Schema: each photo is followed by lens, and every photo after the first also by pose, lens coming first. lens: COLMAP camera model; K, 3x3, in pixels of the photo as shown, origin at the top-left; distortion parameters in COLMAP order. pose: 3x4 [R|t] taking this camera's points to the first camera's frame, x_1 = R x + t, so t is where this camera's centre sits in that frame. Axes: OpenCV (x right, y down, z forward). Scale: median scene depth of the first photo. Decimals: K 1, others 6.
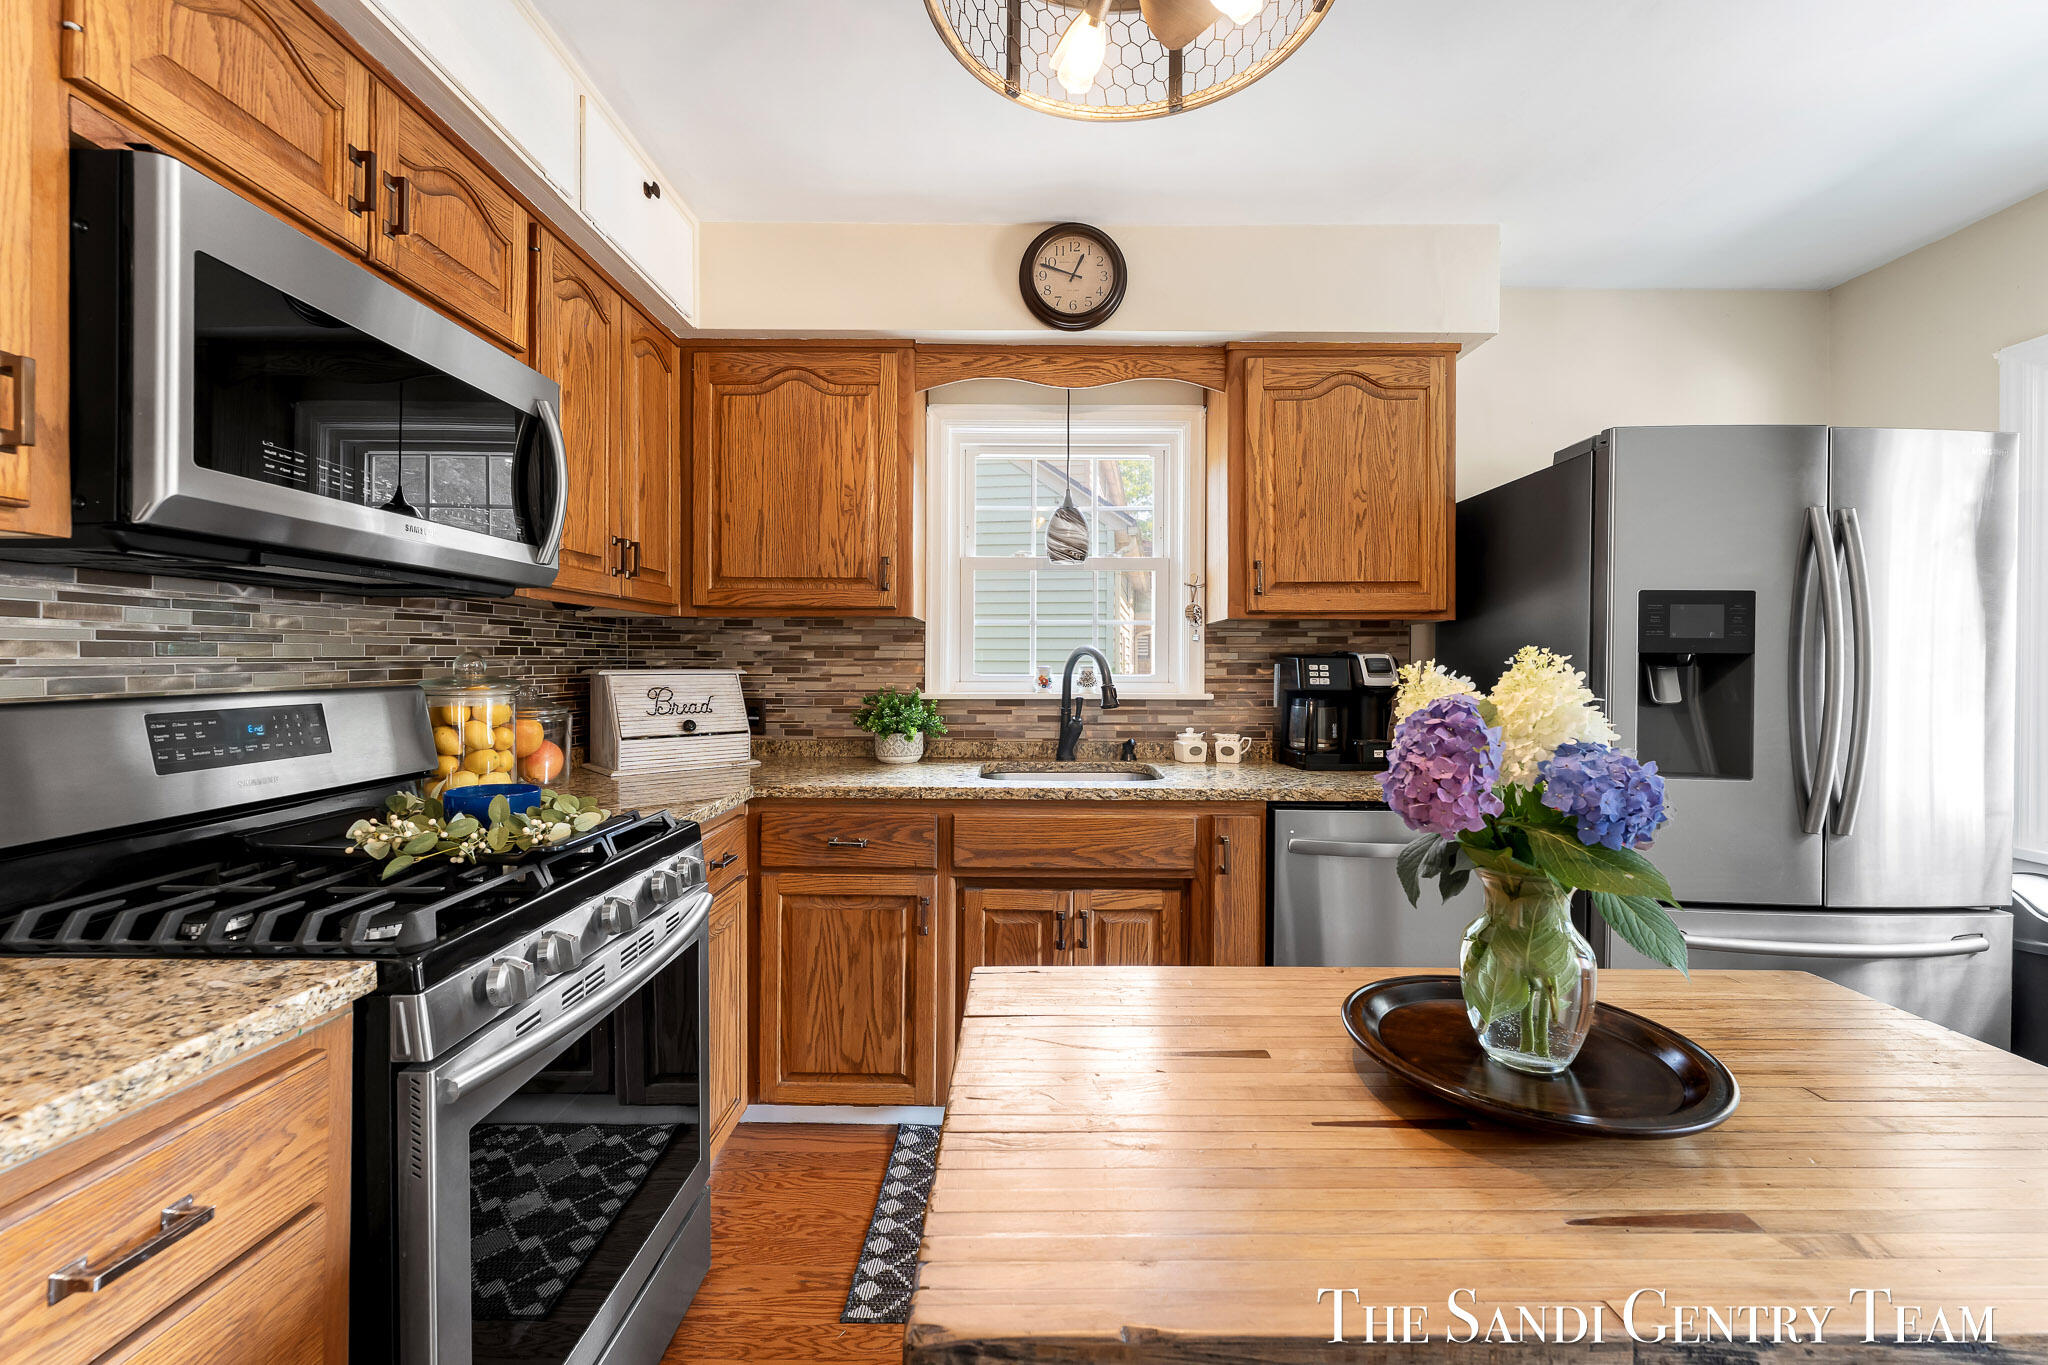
lens RADIAL K [[772.9, 0, 1017.9], [0, 772.9, 666.6], [0, 0, 1]] dist [-0.000283, -0.000168]
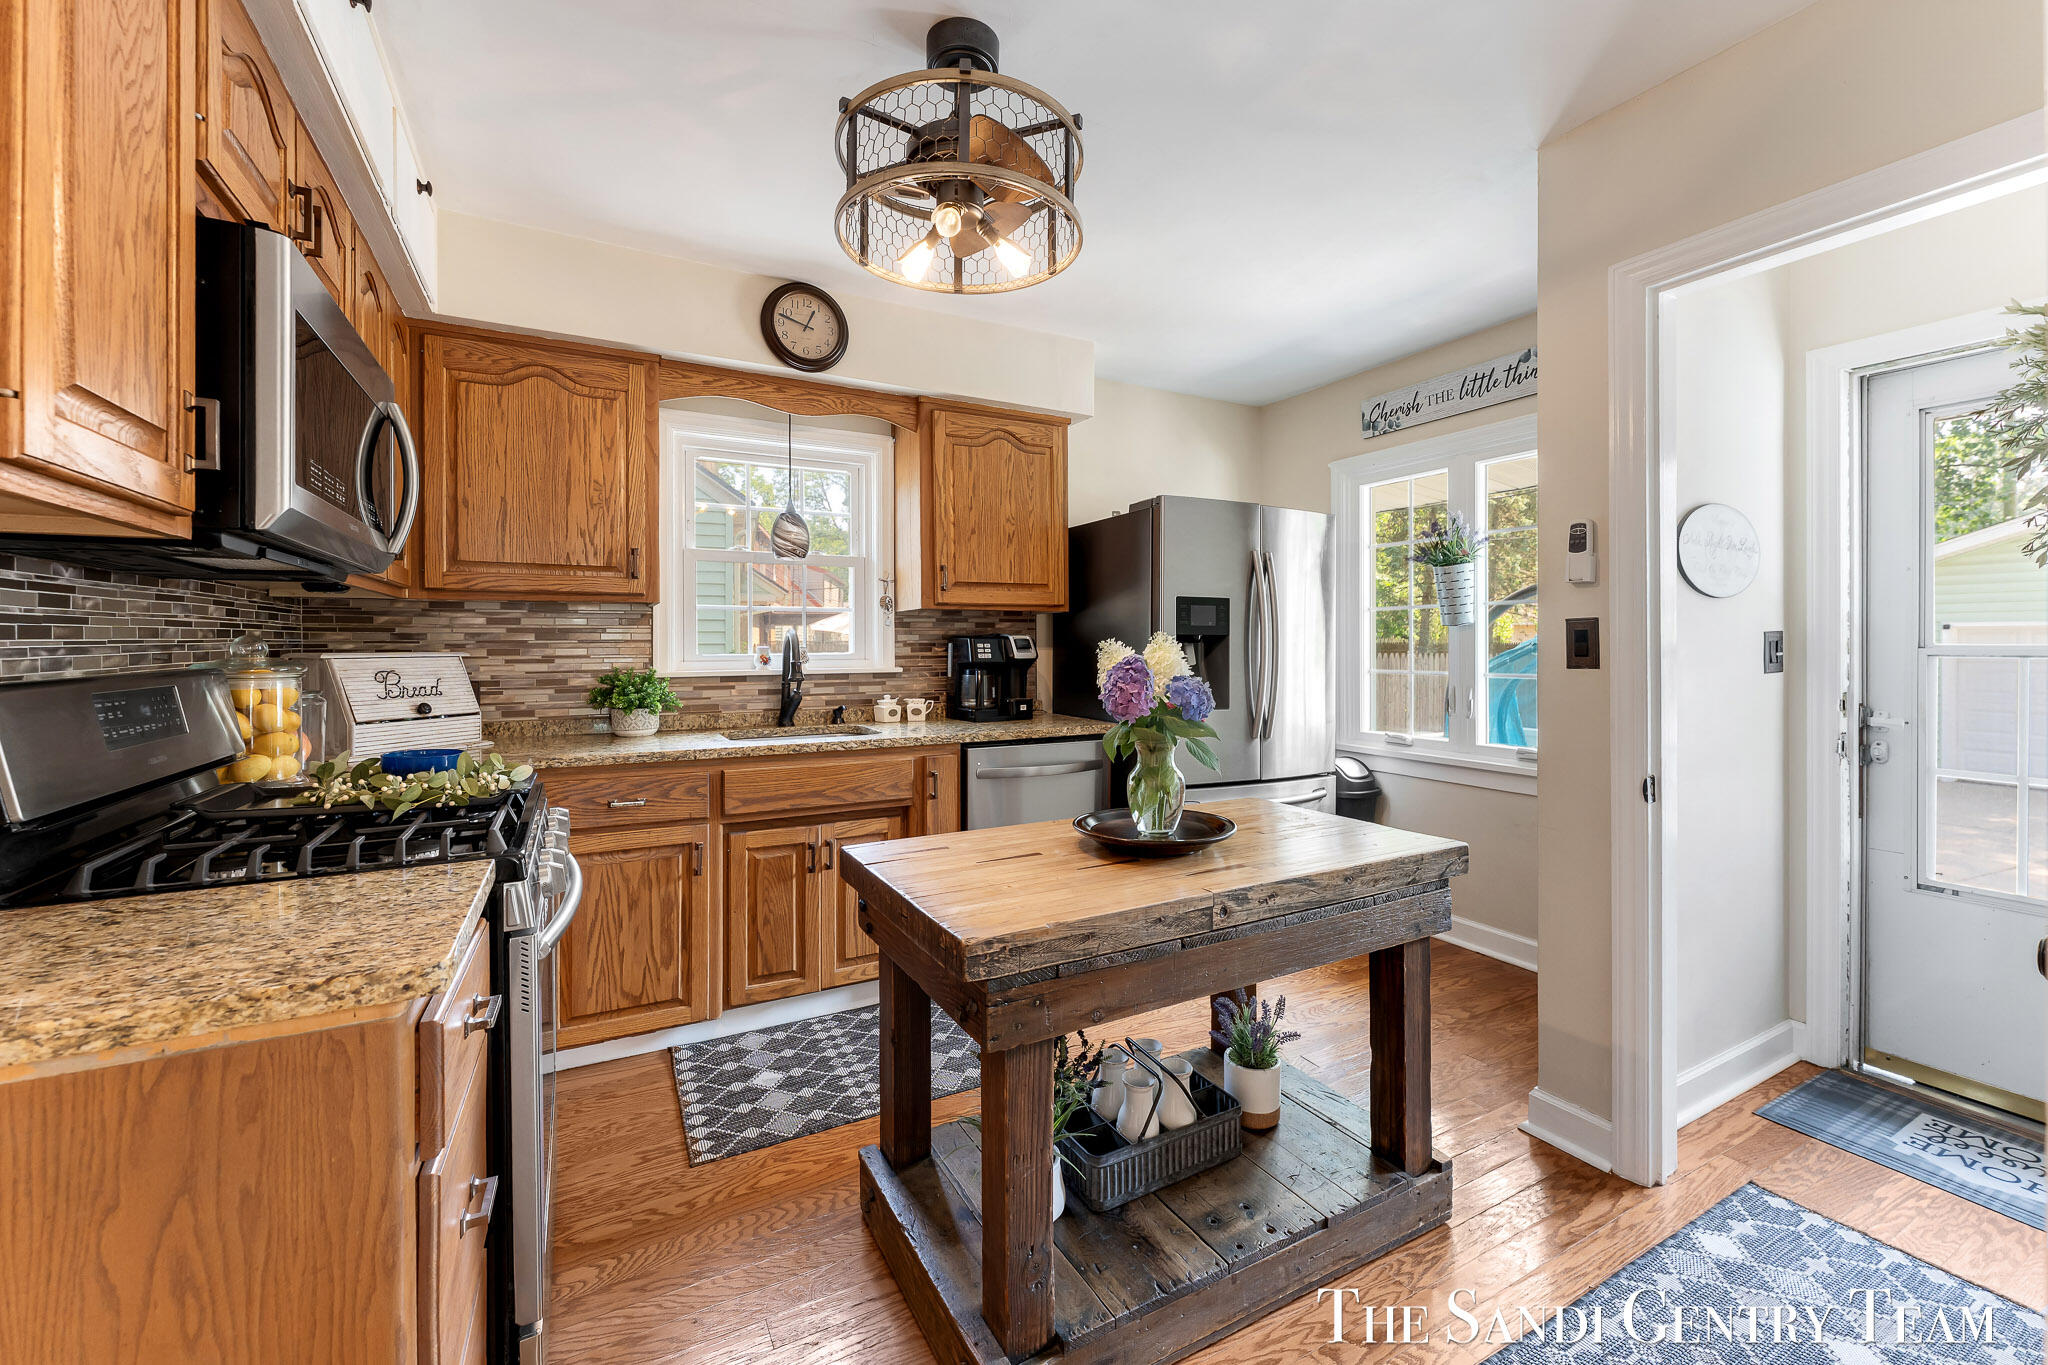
lens RADIAL K [[792.0, 0, 973.1], [0, 792.0, 648.3], [0, 0, 1]] dist [-0.001498, -0.000150]
pose [[0.894562, -0.008434, 0.446863, -0.248321], [0.008990, 0.999959, 0.000876, 0.004424], [-0.446852, 0.003234, 0.894602, -0.230690]]
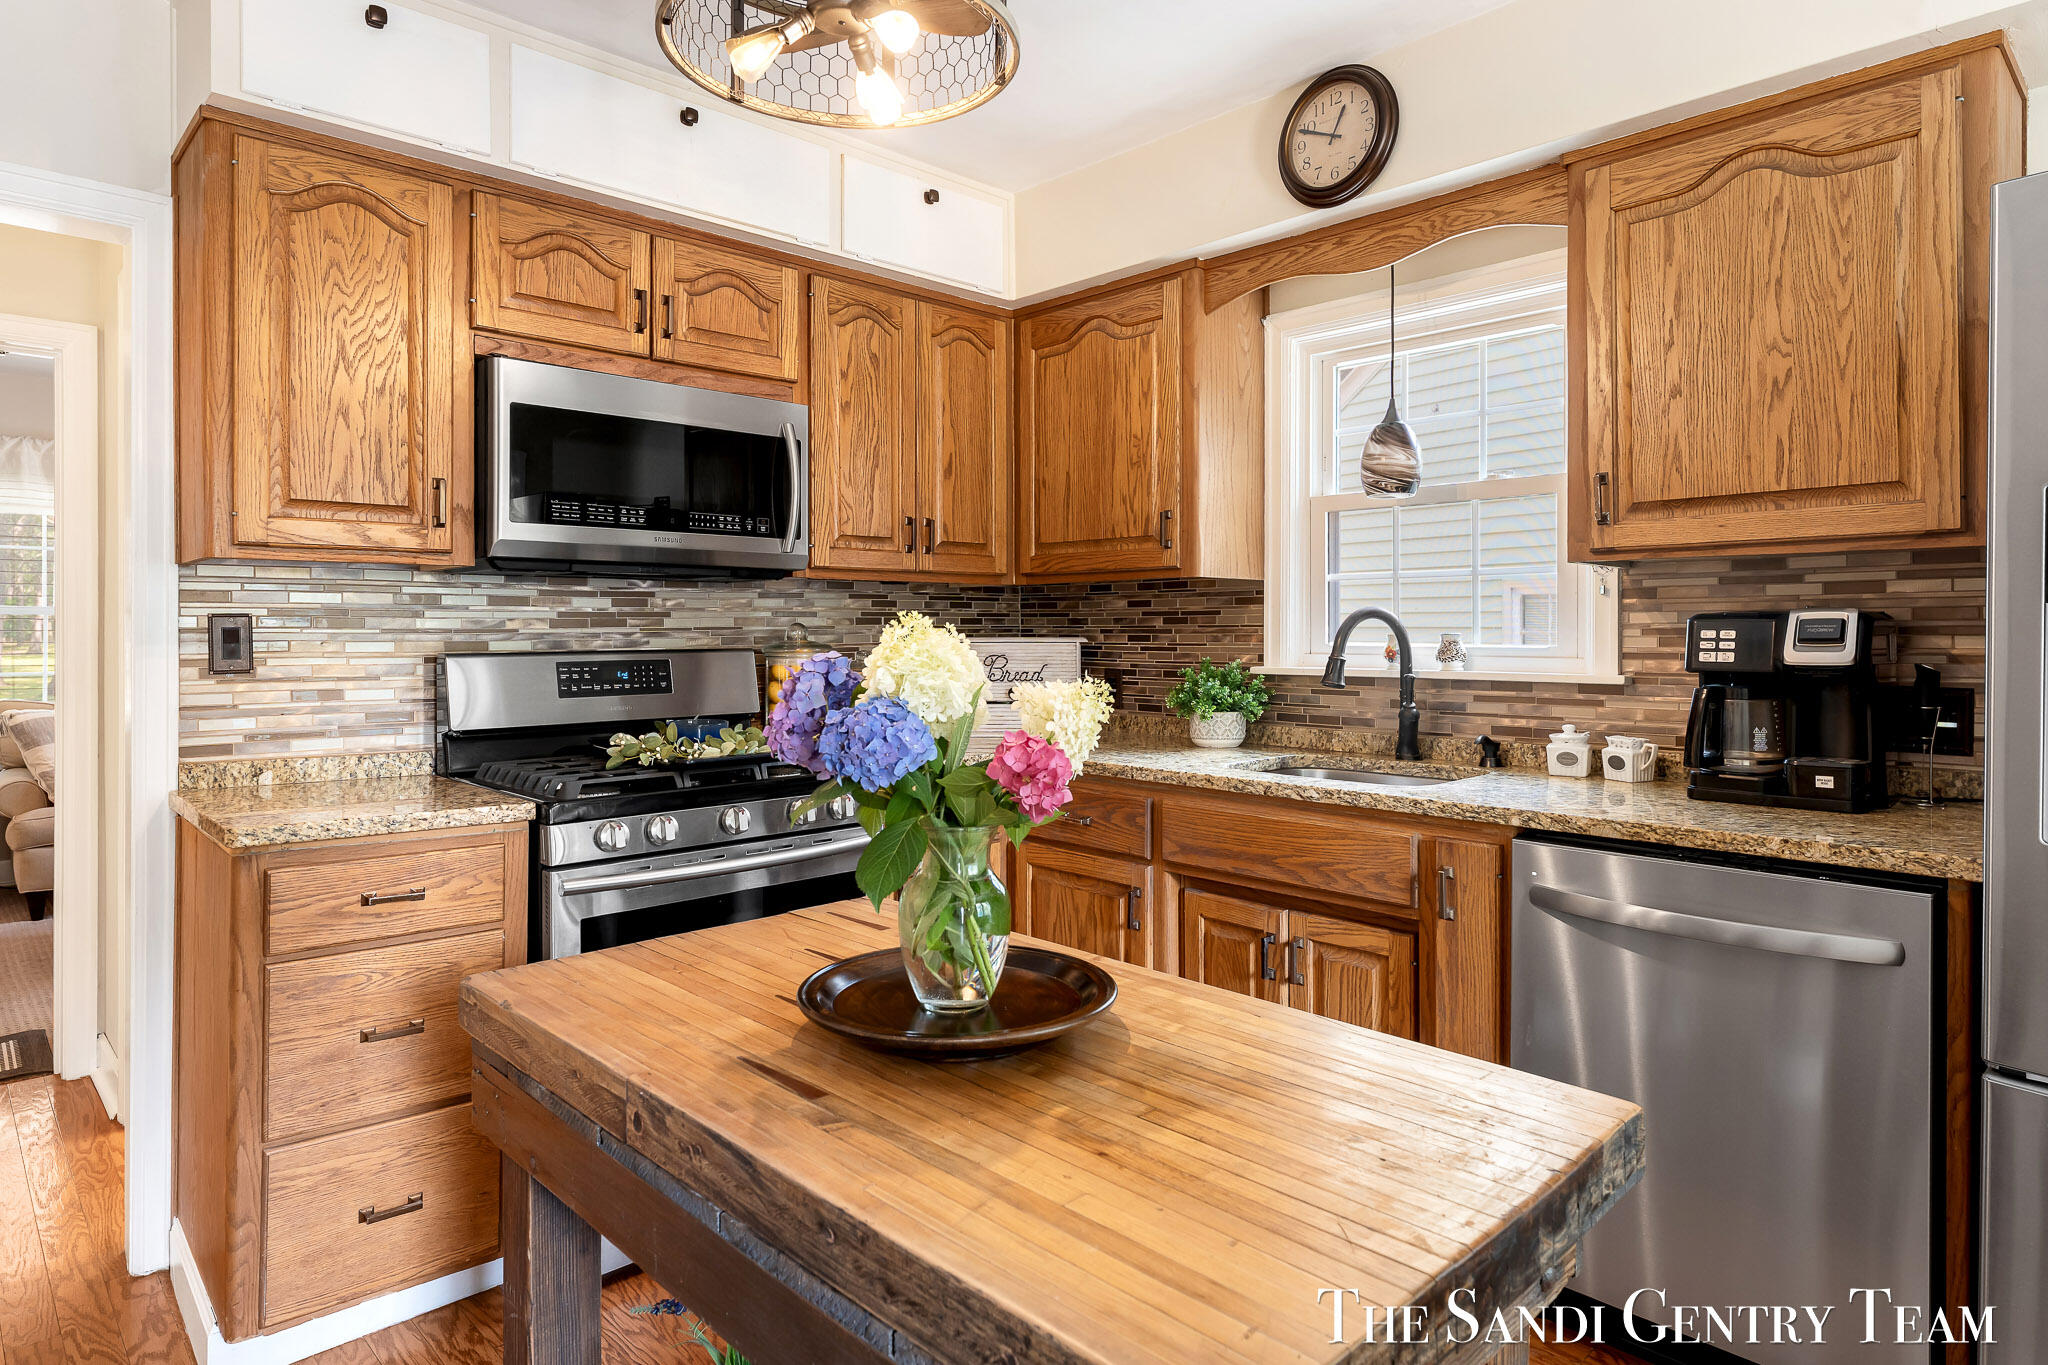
lens RADIAL K [[1111.5, 0, 1091.7], [0, 1111.5, 629.3], [0, 0, 1]] dist [0.002535, -0.000022]
pose [[0.732800, -0.004662, -0.680428, 0.636220], [-0.000452, 0.999973, -0.007338, 0.003725], [0.680444, 0.005685, 0.732778, 0.007196]]
